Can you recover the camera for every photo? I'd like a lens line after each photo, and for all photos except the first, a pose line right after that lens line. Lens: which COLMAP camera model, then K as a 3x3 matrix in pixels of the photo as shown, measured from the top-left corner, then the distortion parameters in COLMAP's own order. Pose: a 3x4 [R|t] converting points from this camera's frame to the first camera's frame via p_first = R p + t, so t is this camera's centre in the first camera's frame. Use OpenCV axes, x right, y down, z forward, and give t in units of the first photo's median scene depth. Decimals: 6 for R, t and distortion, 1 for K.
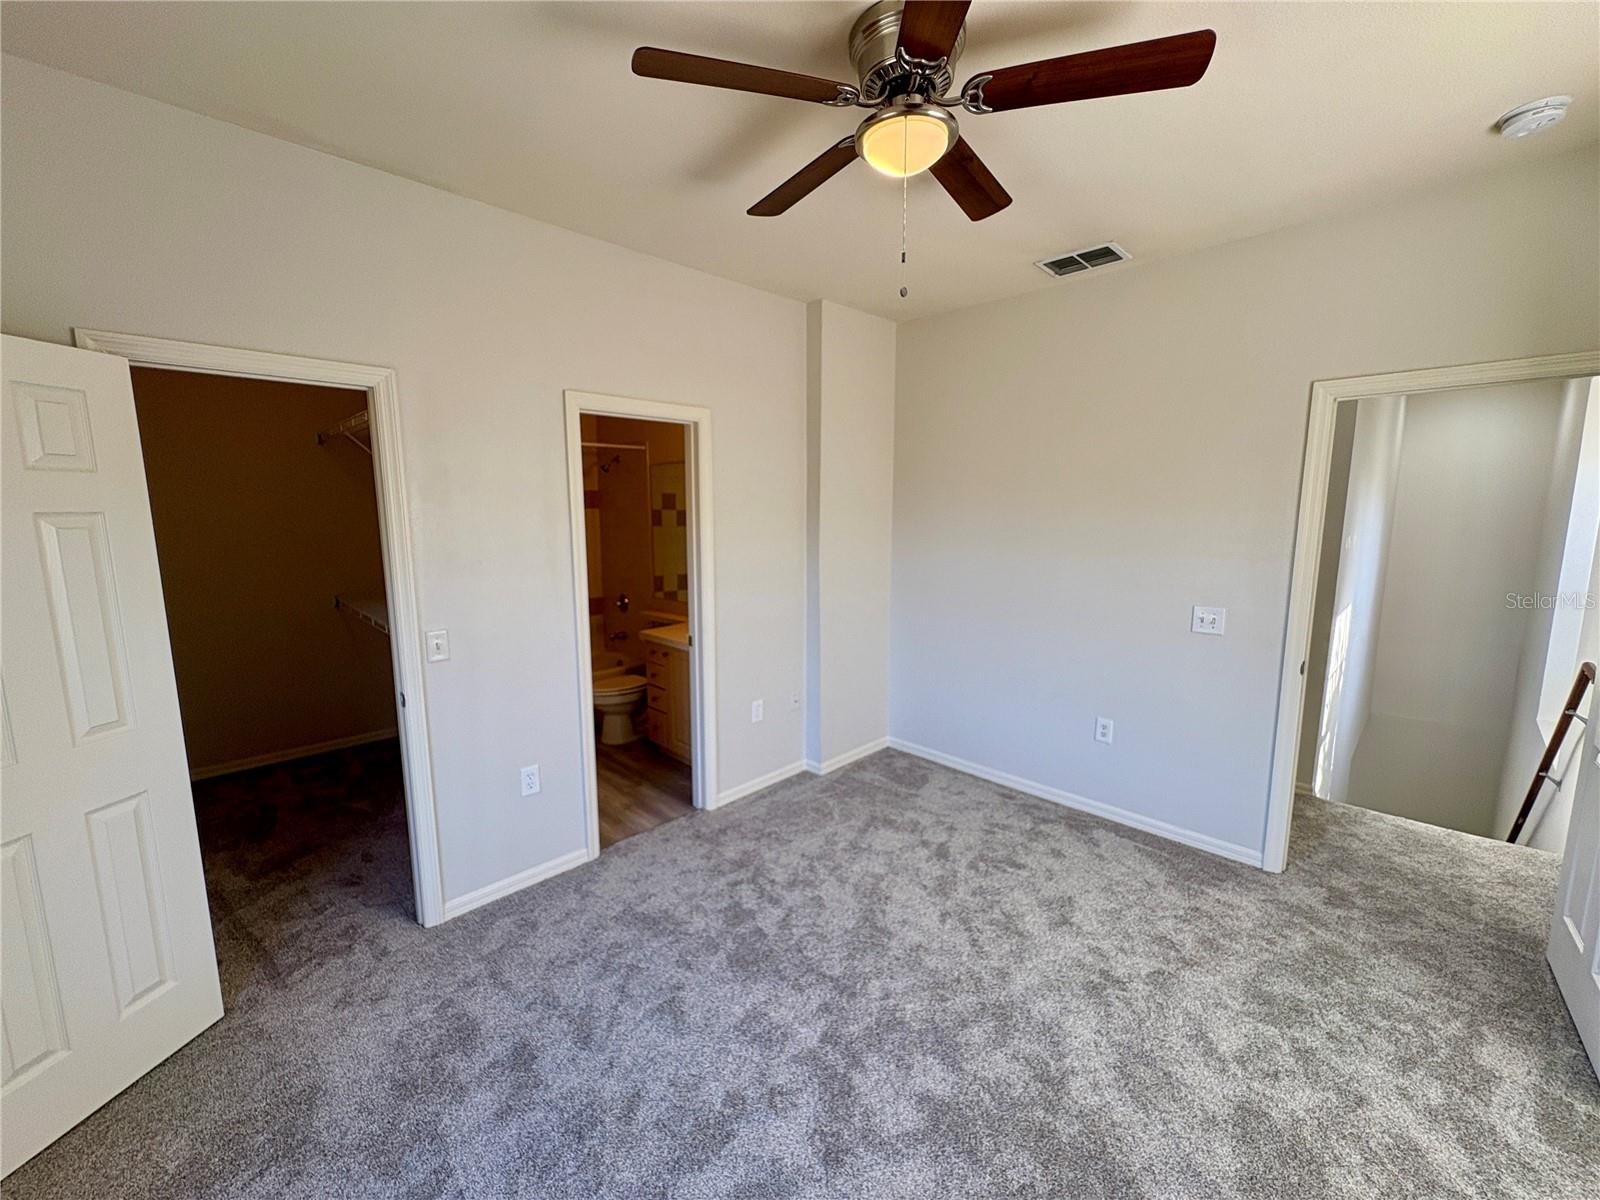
lens RADIAL K [[639.0, 0, 797.6], [0, 639.0, 597.9], [0, 0, 1]] dist [0.000842, 0.000371]
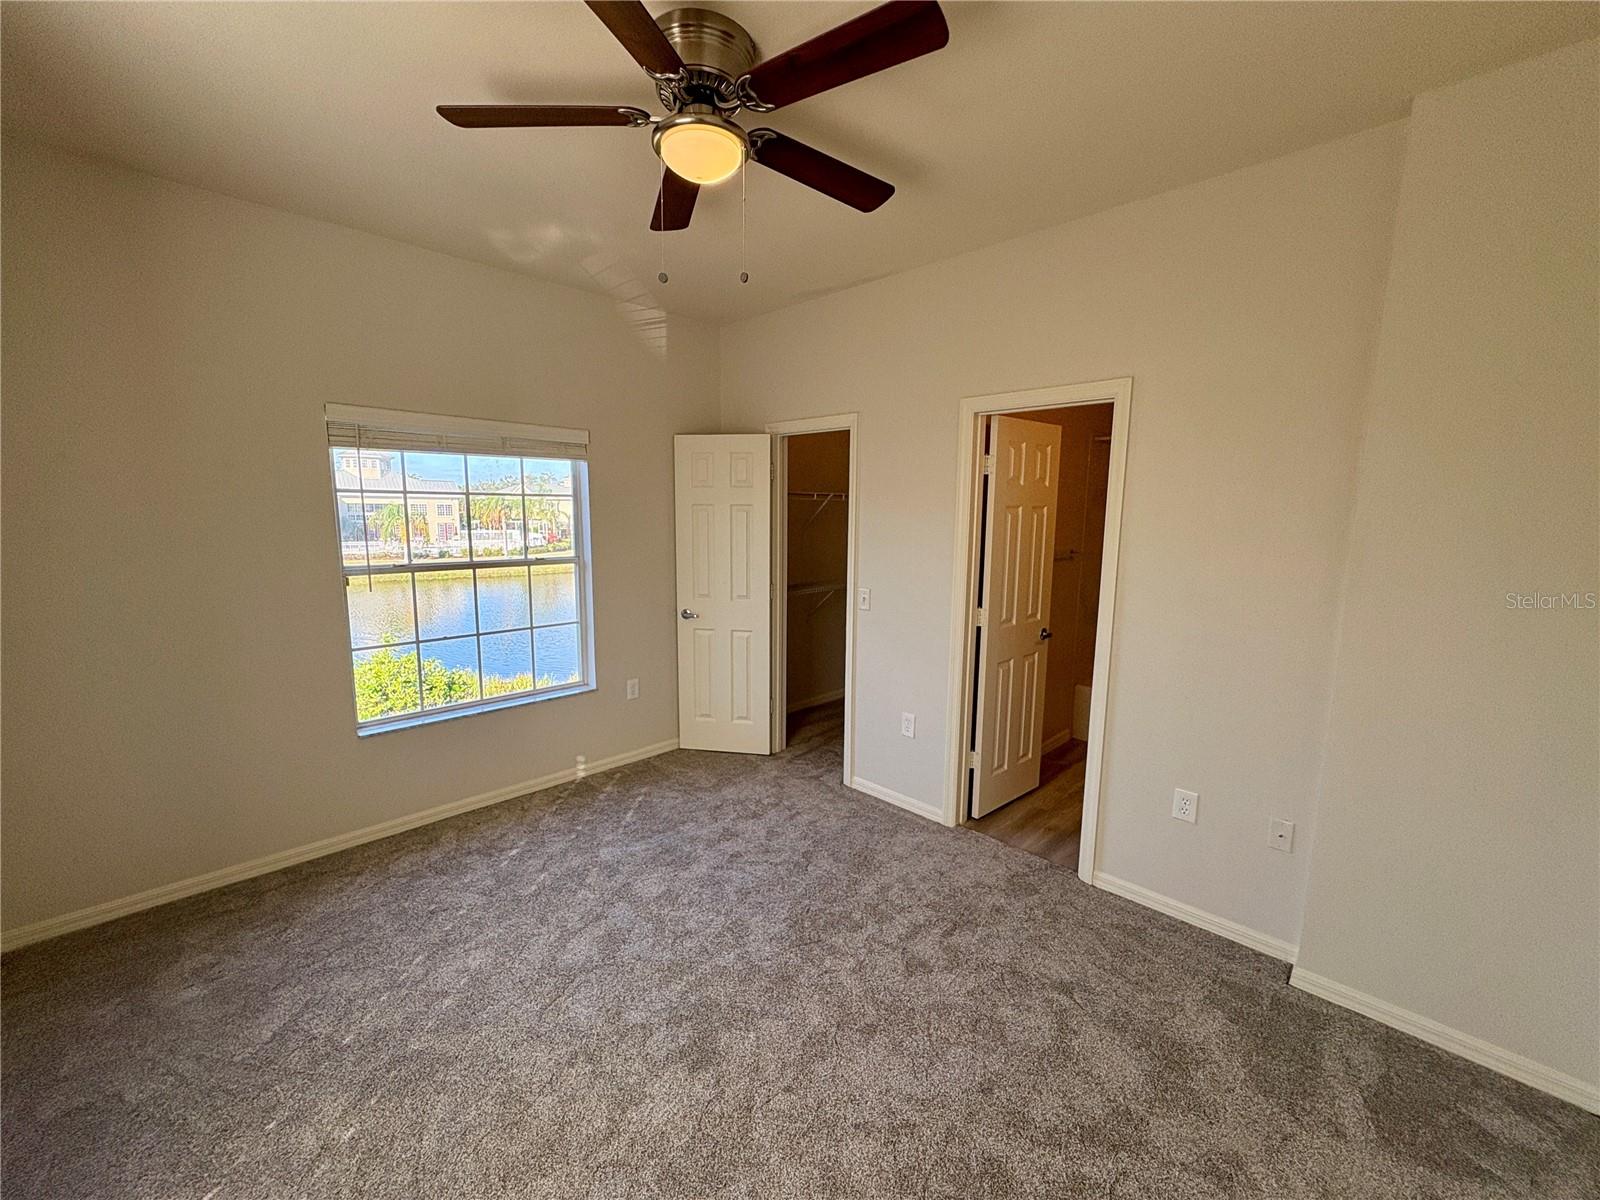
lens RADIAL K [[639.0, 0, 797.6], [0, 639.0, 597.9], [0, 0, 1]] dist [0.000842, 0.000371]
pose [[-0.001812, 0.139728, -0.990188, 0.657950], [-0.150118, 0.978931, 0.138414, -0.079390], [0.988666, 0.148896, 0.019201, 0.620699]]
